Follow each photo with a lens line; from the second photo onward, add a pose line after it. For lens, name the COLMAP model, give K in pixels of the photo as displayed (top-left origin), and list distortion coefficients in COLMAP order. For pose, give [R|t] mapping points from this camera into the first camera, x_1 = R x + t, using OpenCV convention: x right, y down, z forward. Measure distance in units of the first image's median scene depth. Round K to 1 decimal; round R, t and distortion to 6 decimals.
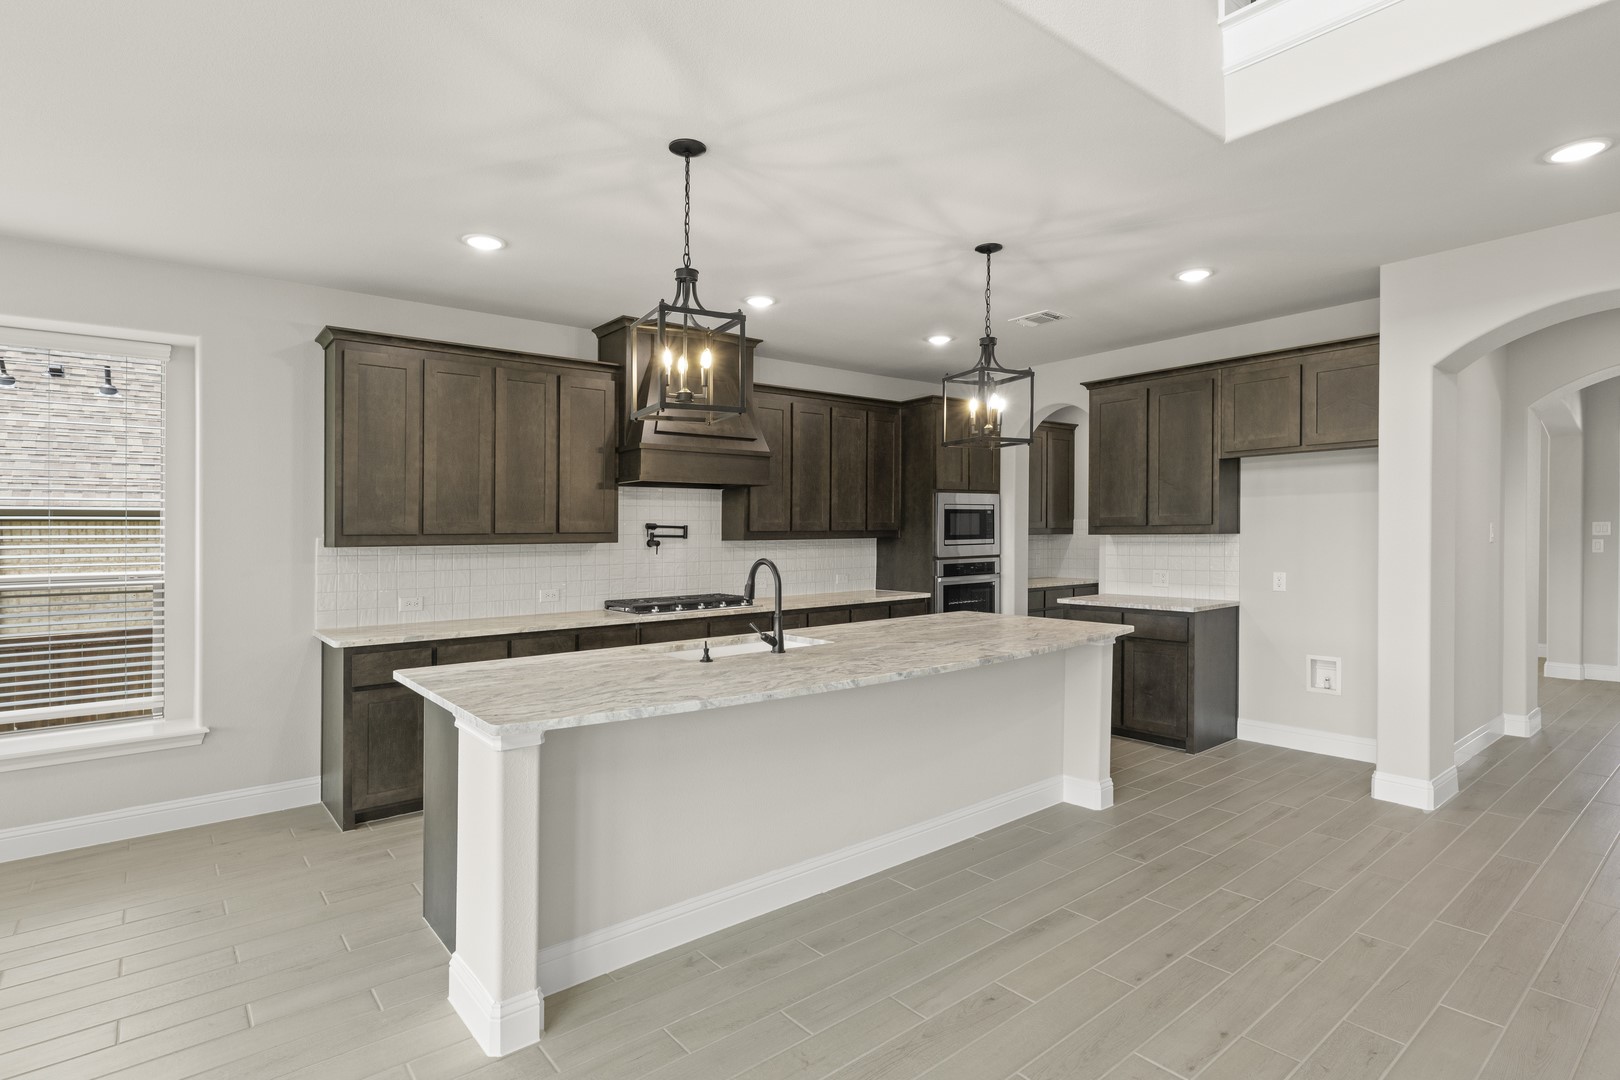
lens RADIAL K [[811.4, 0, 812.0], [0, 811.4, 518.3], [0, 0, 1]] dist [0.004966, 0.000882]
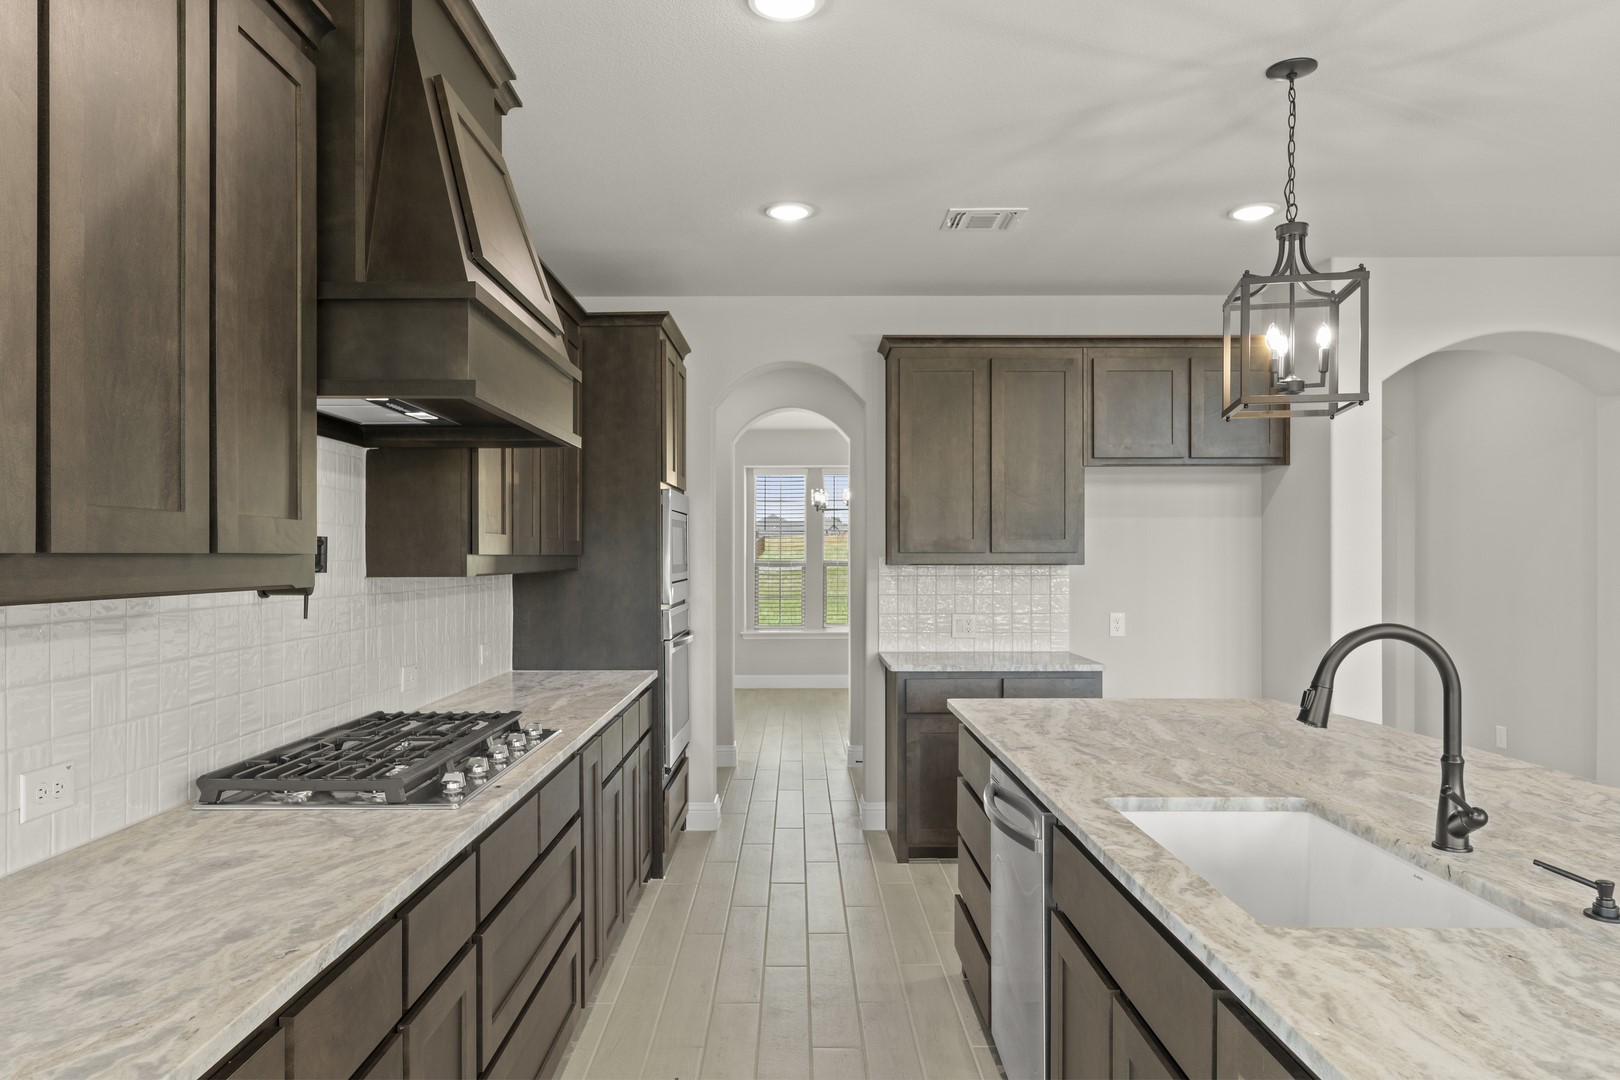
lens RADIAL K [[1055.9, 0, 806.3], [0, 1055.9, 555.7], [0, 0, 1]] dist [0.009169, 0.001438]
pose [[0.624984, 0.009525, 0.780579, -0.437199], [-0.018530, 0.999825, 0.002635, 0.013157], [-0.780417, -0.016111, 0.625051, 0.594815]]
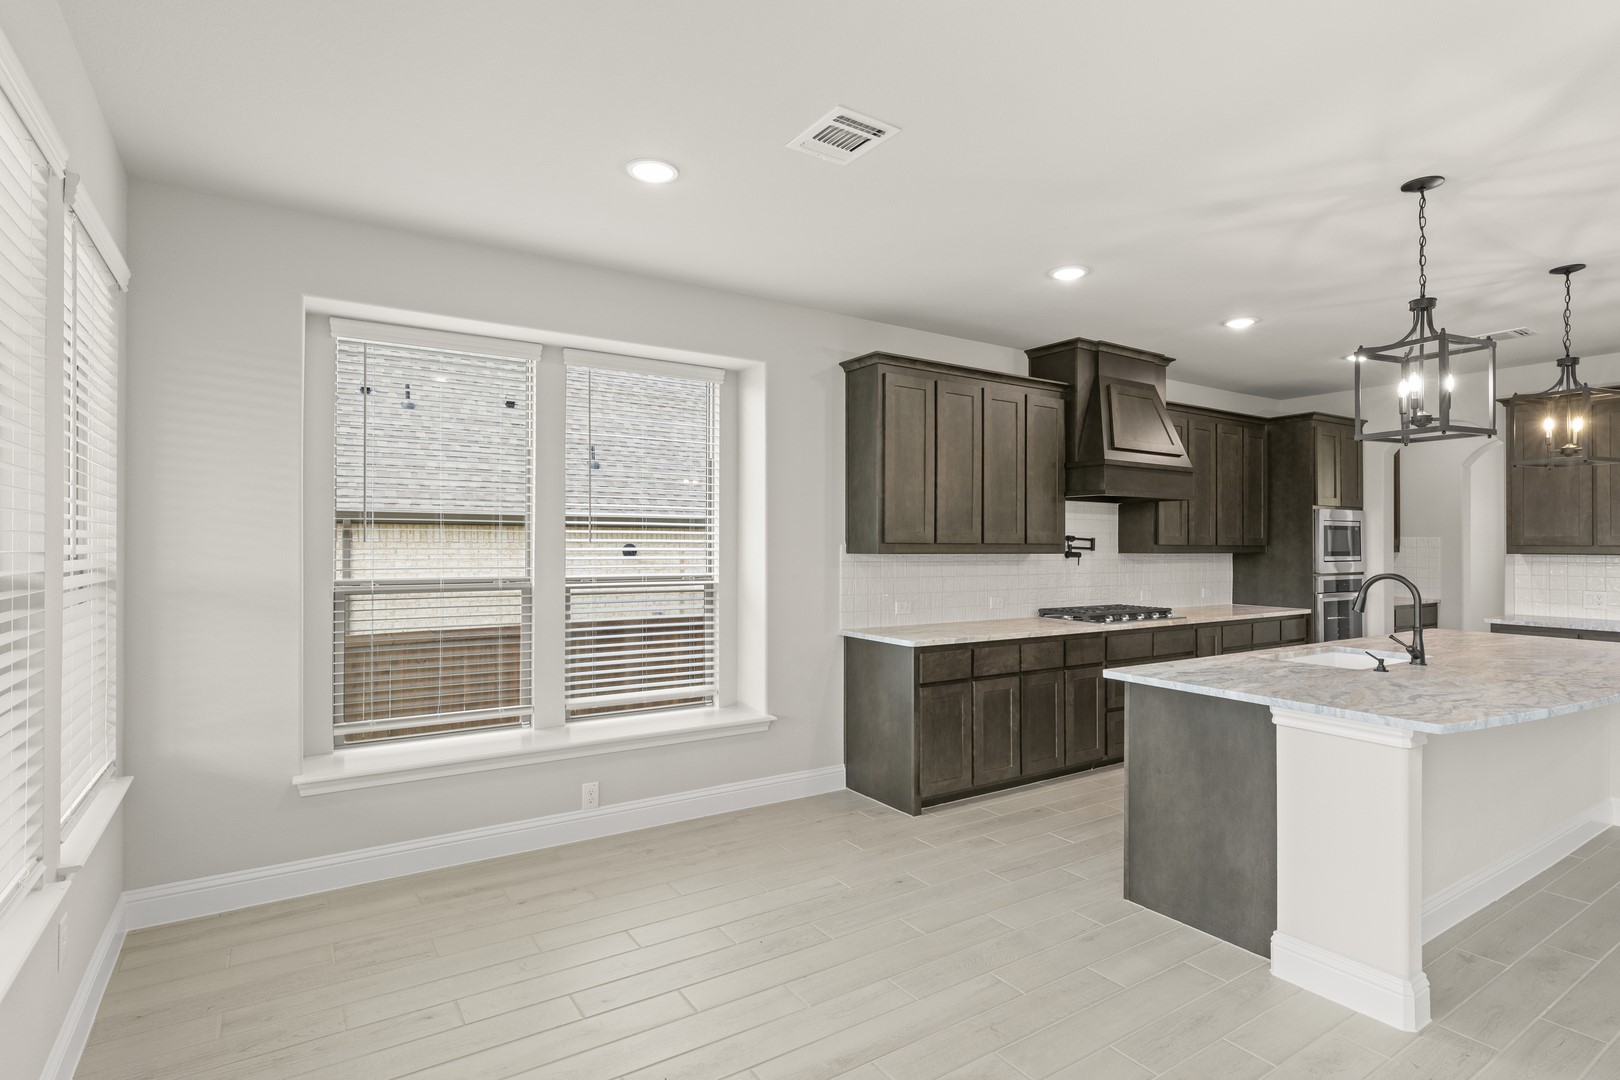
lens RADIAL K [[811.4, 0, 808.4], [0, 811.4, 517.5], [0, 0, 1]] dist [0.004966, 0.000882]
pose [[0.994925, 0.013035, -0.099769, -0.462524], [-0.014481, 0.999800, -0.013787, 0.002500], [0.099569, 0.015161, 0.994915, -0.072836]]
